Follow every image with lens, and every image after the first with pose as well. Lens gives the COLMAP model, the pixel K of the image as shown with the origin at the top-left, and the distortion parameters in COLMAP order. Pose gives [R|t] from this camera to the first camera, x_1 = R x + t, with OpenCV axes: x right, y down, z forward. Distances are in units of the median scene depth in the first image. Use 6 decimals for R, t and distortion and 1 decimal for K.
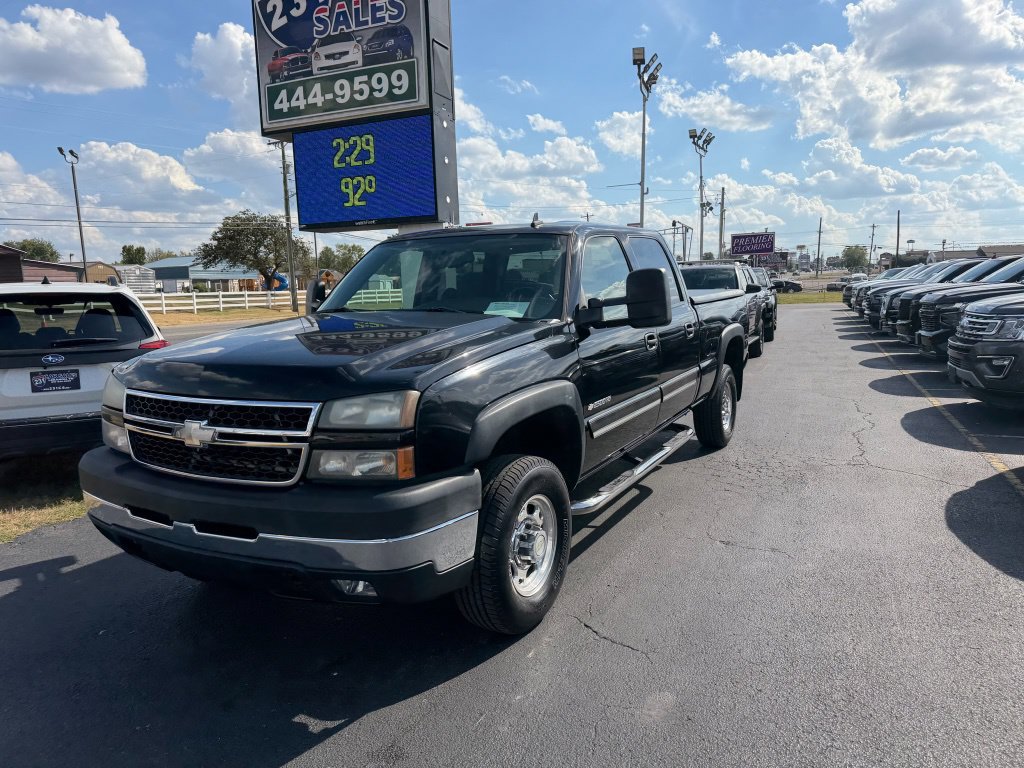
lens RADIAL K [[748.0, 0, 515.8], [0, 748.0, 389.1], [0, 0, 1]] dist [0.044465, -0.041398]
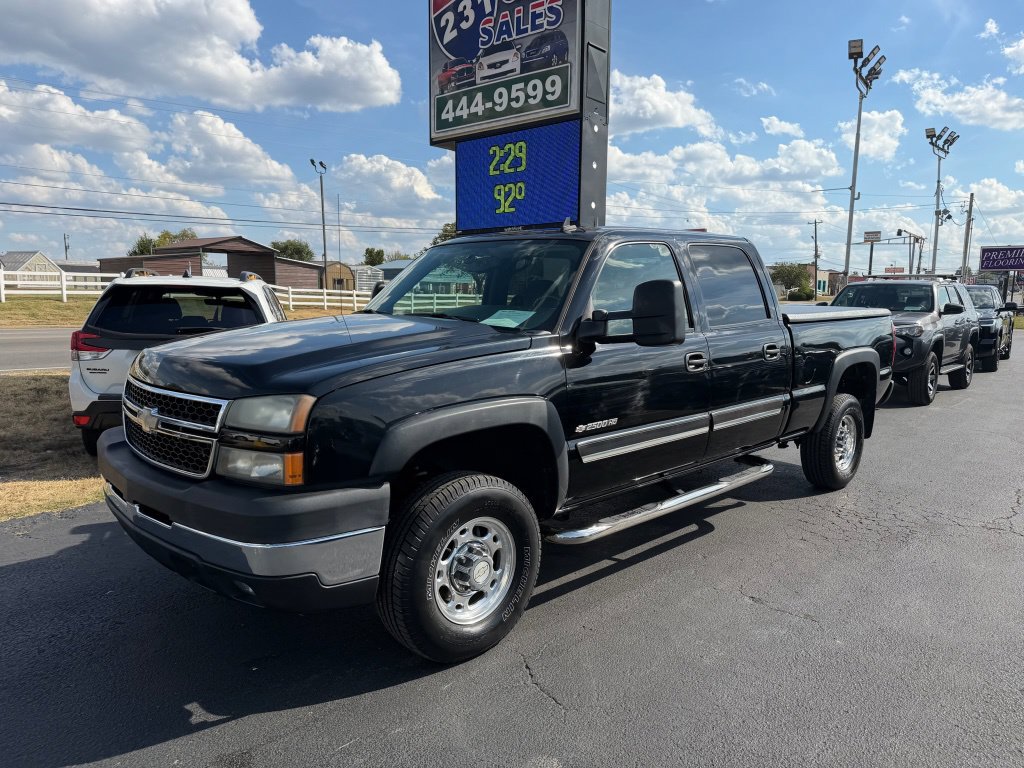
lens RADIAL K [[751.1, 0, 512.0], [0, 751.1, 384.0], [0, 0, 1]] dist [0.064052, -0.078959]
pose [[0.957832, 0.070119, -0.278641, 0.046409], [-0.074780, 0.997181, -0.006118, -0.003173], [0.277426, 0.026697, 0.960376, 0.015639]]
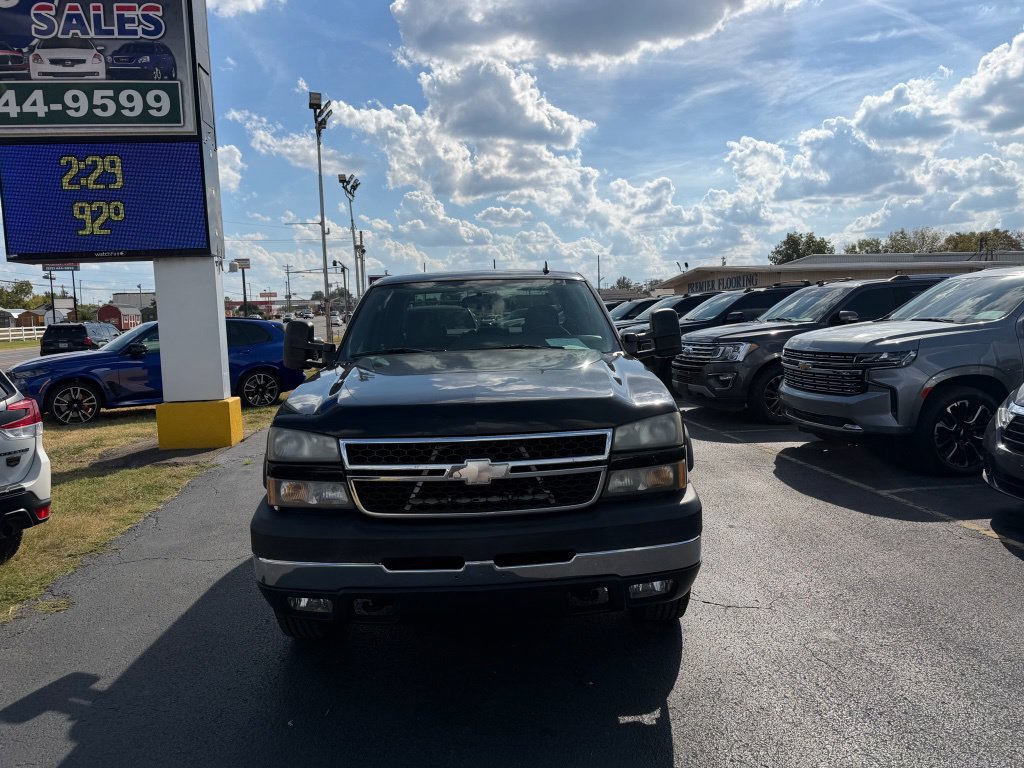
lens RADIAL K [[748.0, 0, 515.8], [0, 748.0, 389.1], [0, 0, 1]] dist [0.044465, -0.041398]
pose [[0.867445, -0.047650, 0.495247, -0.114740], [0.072780, 0.996848, -0.031566, -0.002126], [-0.492182, 0.063426, 0.868179, 0.009145]]
